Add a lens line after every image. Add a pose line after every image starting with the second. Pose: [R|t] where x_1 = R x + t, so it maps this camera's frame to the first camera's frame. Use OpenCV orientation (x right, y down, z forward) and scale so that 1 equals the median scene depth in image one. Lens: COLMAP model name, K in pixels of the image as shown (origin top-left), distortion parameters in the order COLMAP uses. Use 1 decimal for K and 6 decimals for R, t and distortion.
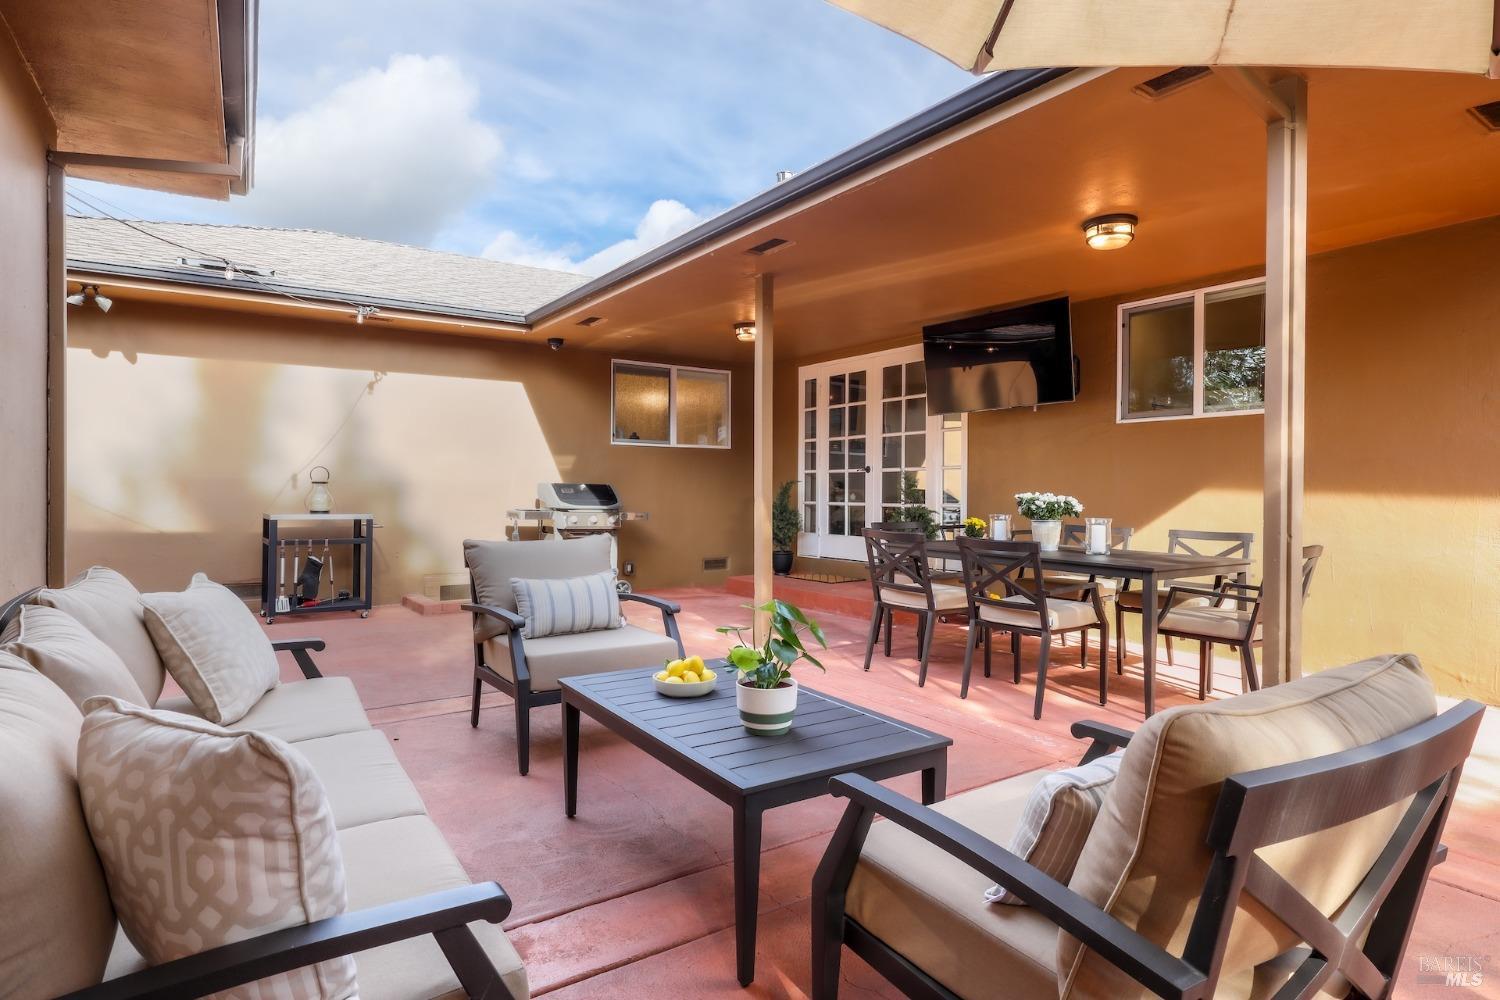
lens RADIAL K [[802.4, 0, 752.7], [0, 802.4, 493.2], [0, 0, 1]] dist [0.007195, 0.000988]
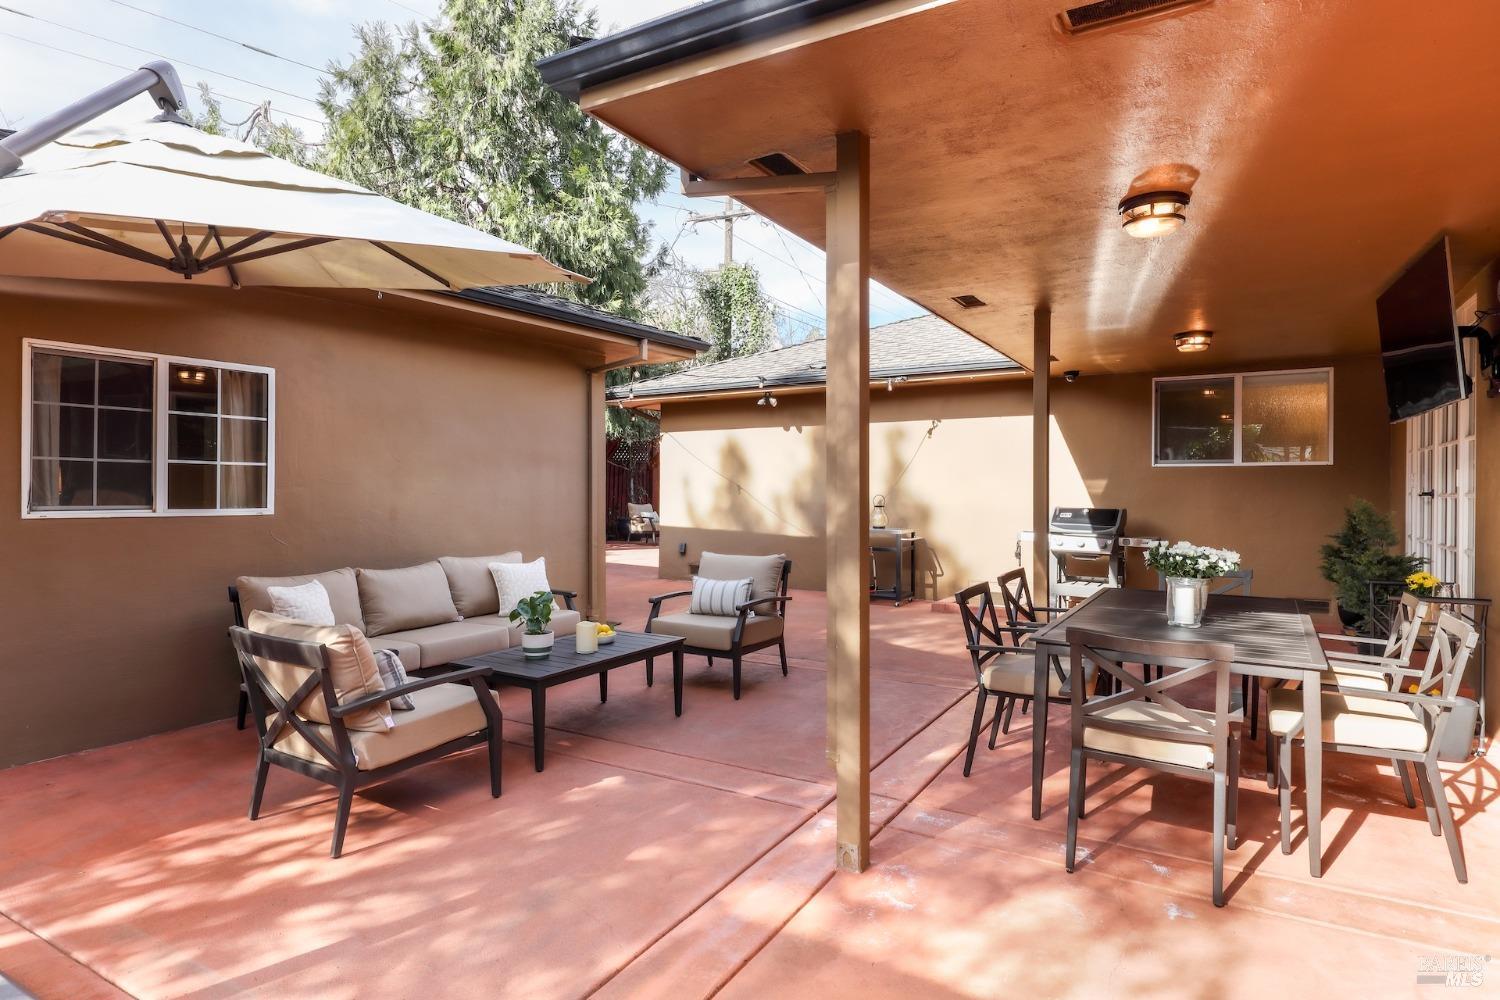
lens RADIAL K [[805.1, 0, 752.2], [0, 805.1, 495.7], [0, 0, 1]] dist [-0.000371, -0.000056]
pose [[0.431775, 0.002257, -0.901979, 0.577570], [-0.006038, 0.999982, -0.000388, -0.026584], [0.901961, 0.005614, 0.431780, 0.172165]]
